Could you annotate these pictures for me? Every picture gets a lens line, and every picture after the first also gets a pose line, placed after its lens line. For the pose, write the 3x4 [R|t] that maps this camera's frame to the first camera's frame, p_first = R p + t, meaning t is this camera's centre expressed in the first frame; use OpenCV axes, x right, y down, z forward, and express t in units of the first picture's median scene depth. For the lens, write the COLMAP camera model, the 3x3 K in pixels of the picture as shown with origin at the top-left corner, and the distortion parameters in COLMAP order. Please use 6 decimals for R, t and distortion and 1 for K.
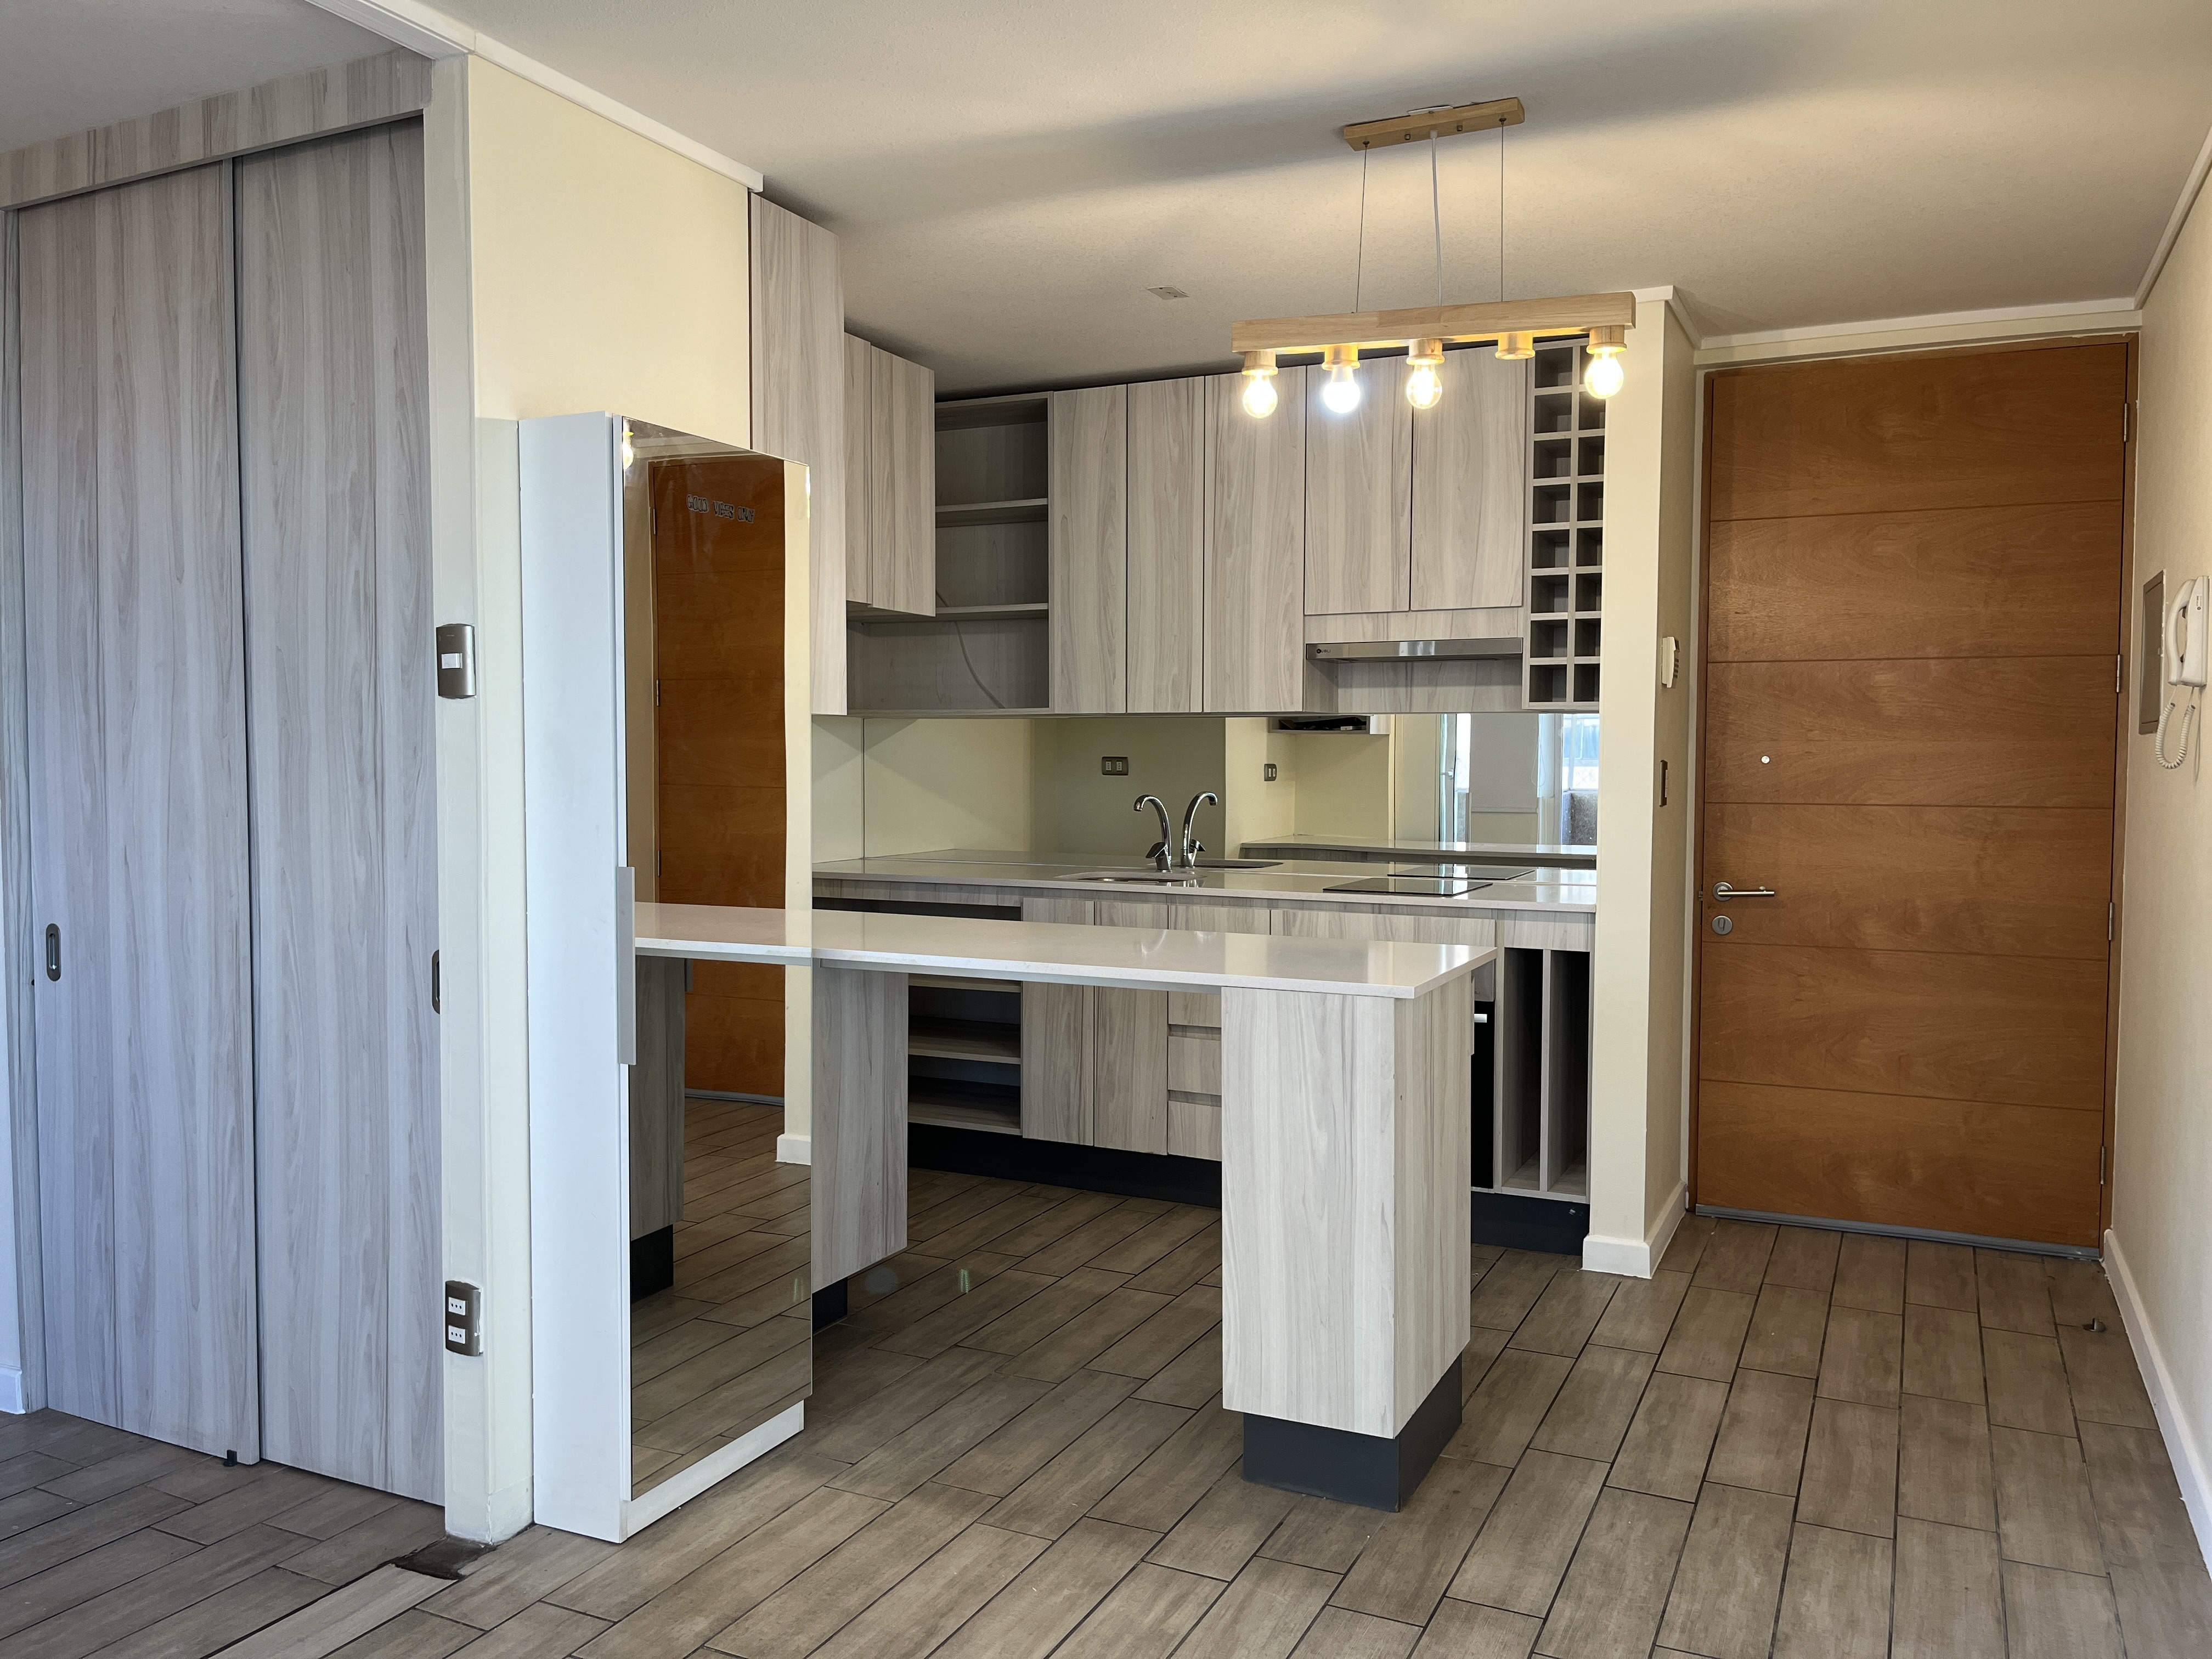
lens RADIAL K [[1678.4, 0, 1112.4], [0, 1678.4, 830.1], [0, 0, 1]] dist [0.074329, -0.101412]
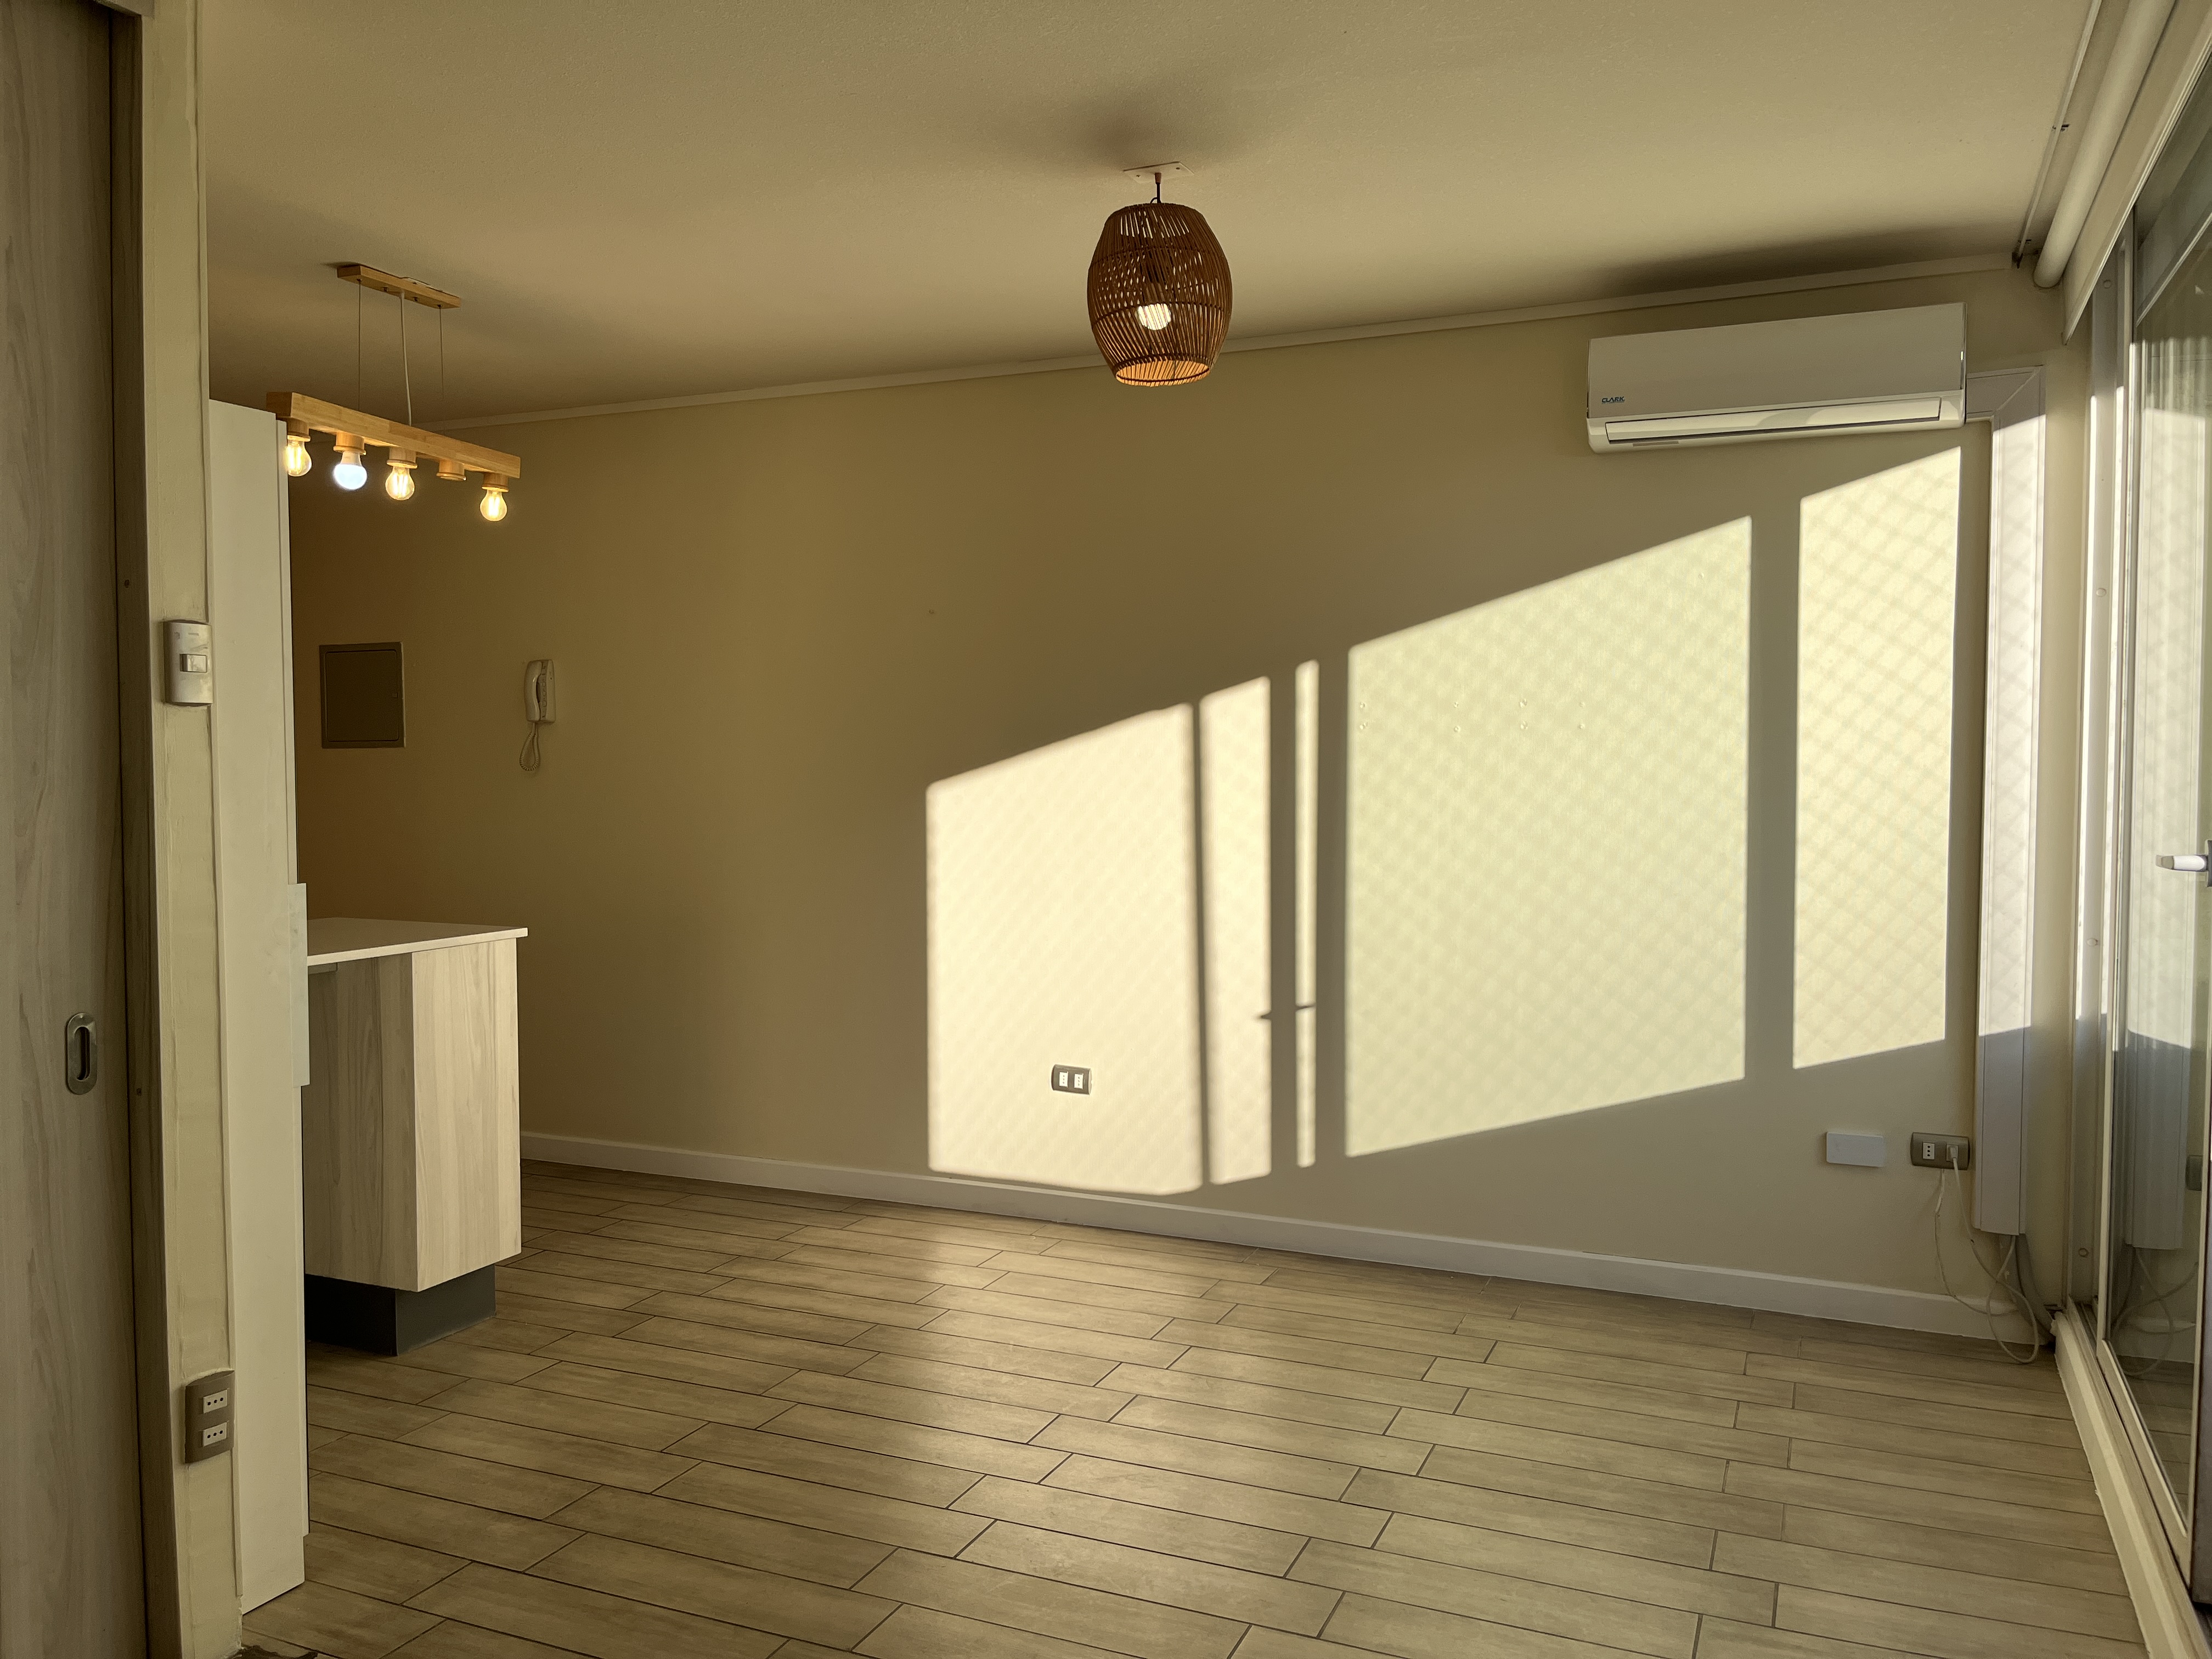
lens RADIAL K [[1675.1, 0, 1097.6], [0, 1675.1, 840.7], [0, 0, 1]] dist [0.077441, -0.104579]
pose [[-0.026207, -0.051708, 0.998318, -1.170819], [0.048348, 0.997427, 0.052931, -0.030687], [-0.998487, 0.049654, -0.023639, 0.513093]]
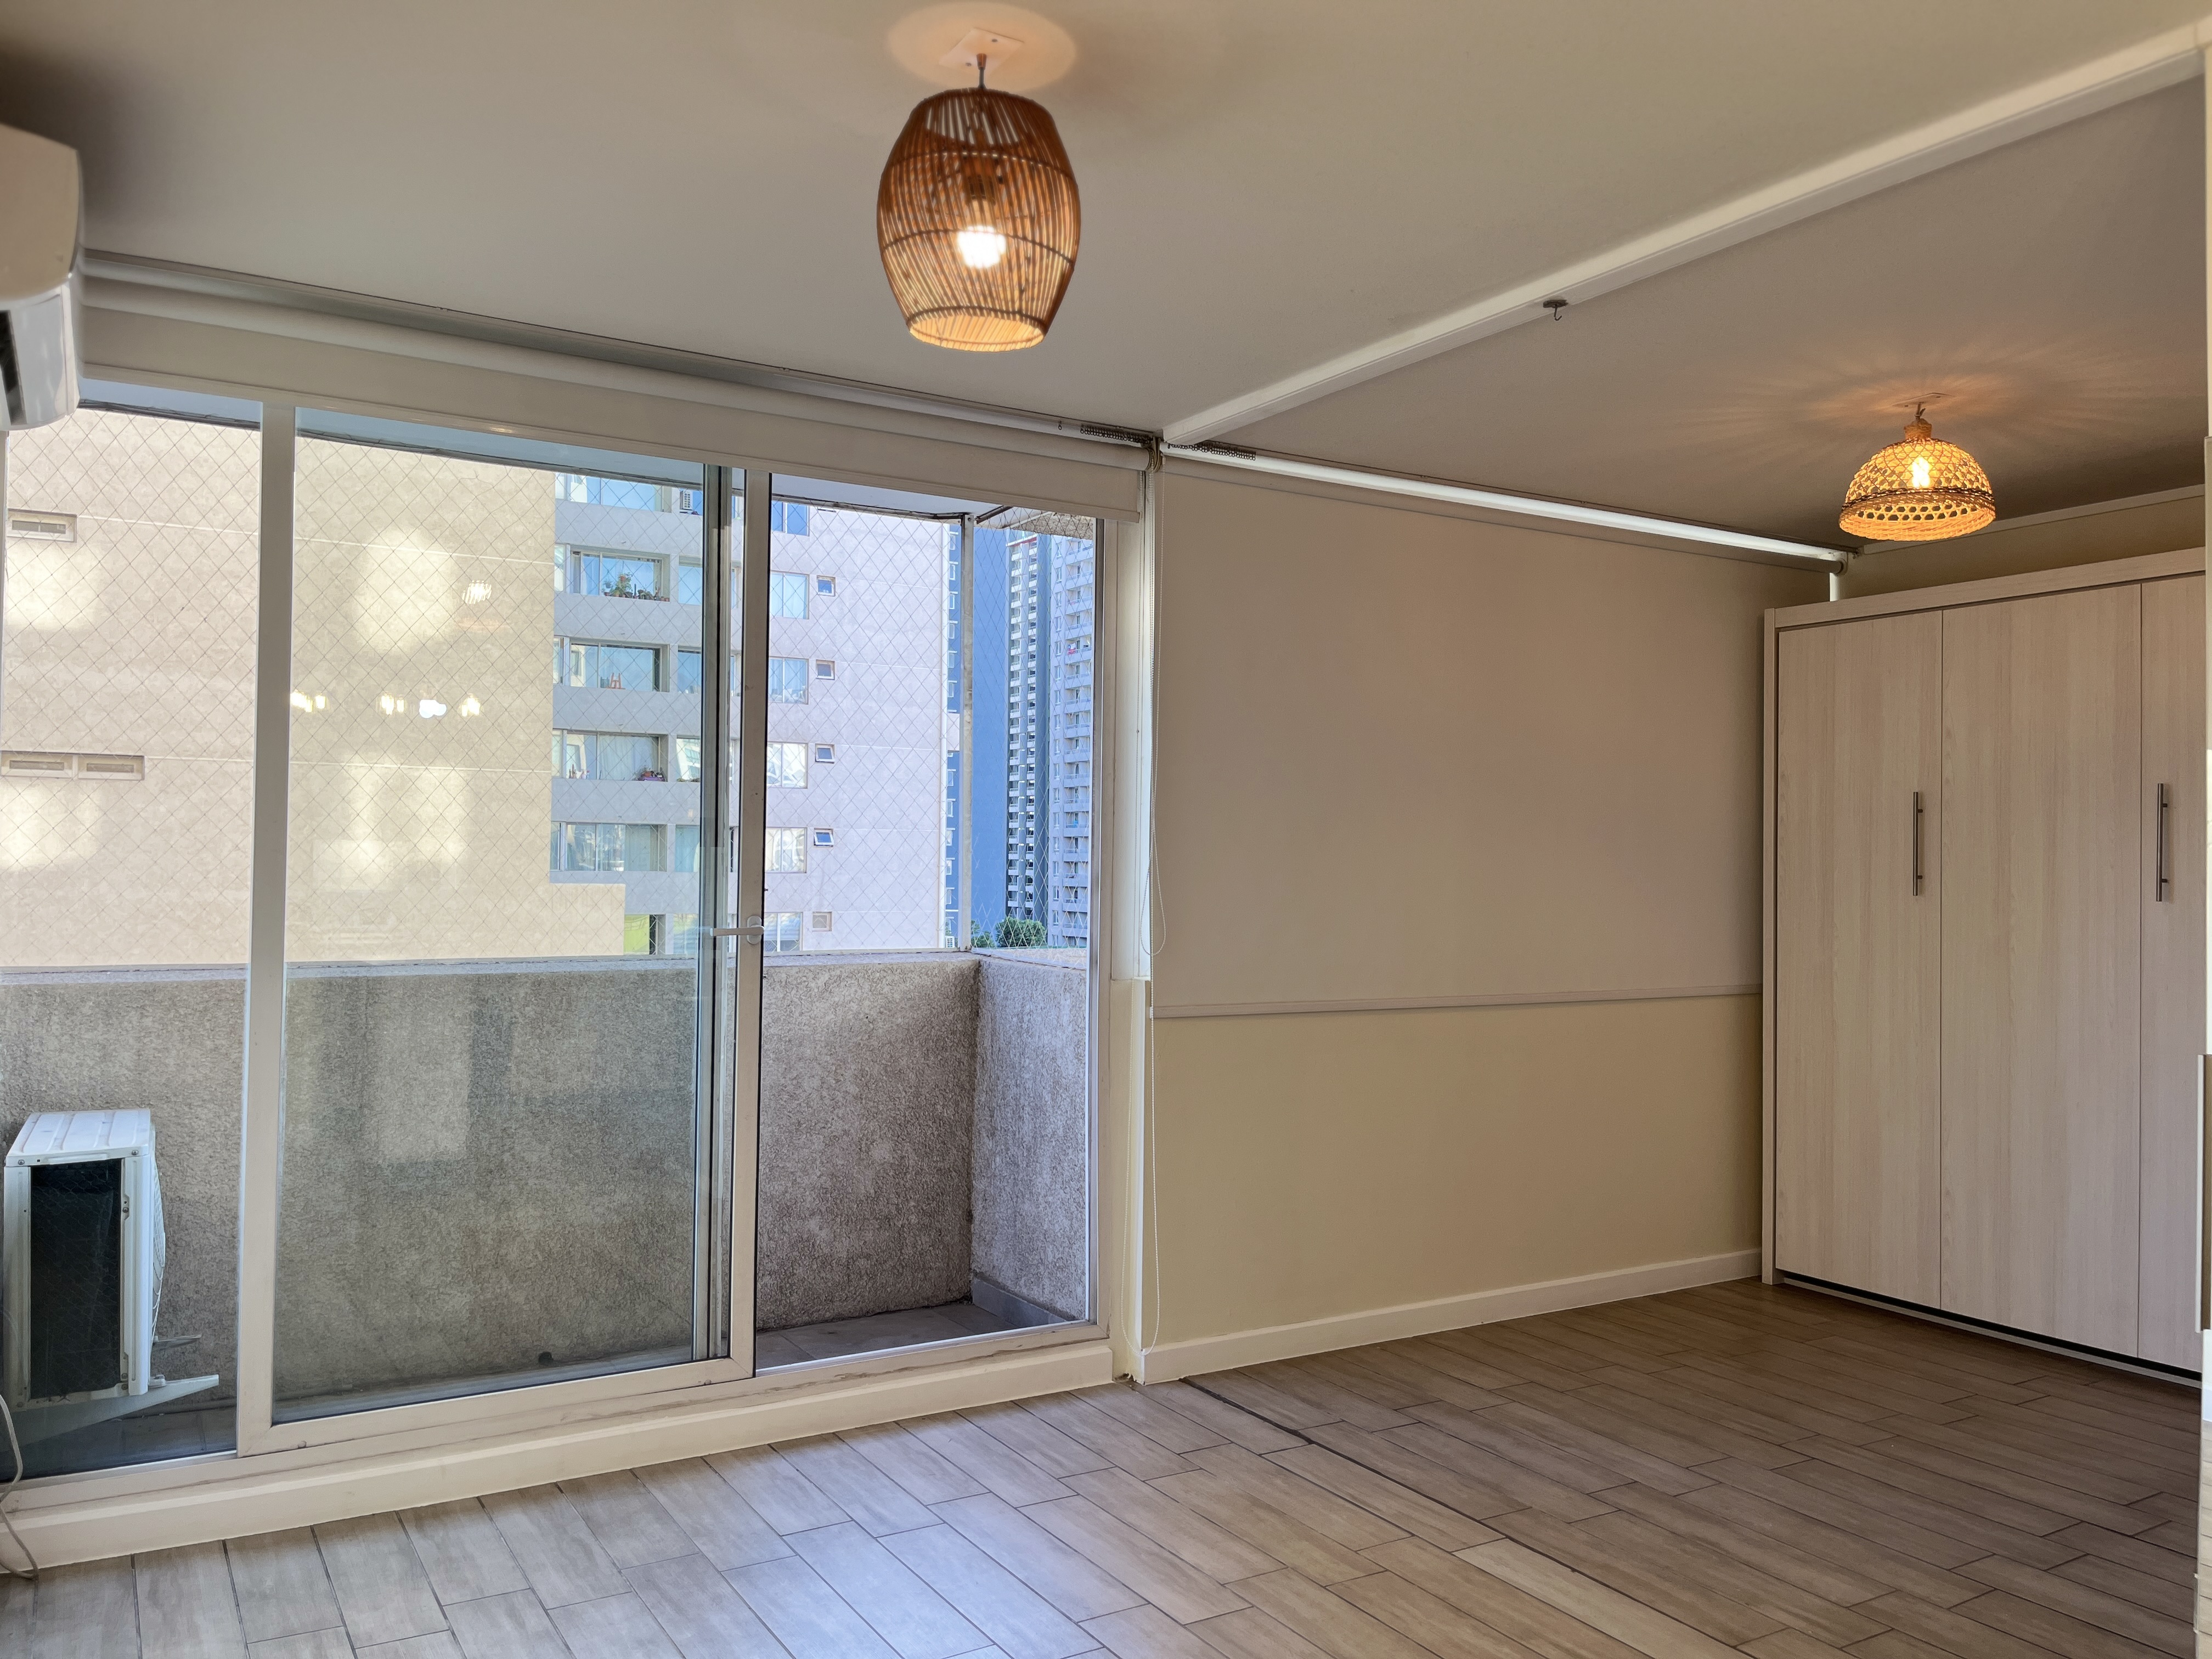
lens RADIAL K [[1675.1, 0, 1097.6], [0, 1675.1, 840.7], [0, 0, 1]] dist [0.077441, -0.104579]
pose [[-0.557420, -0.023068, -0.829910, 0.528344], [-0.052850, 0.998572, 0.007741, -0.046483], [0.828547, 0.048175, -0.557844, 0.921598]]
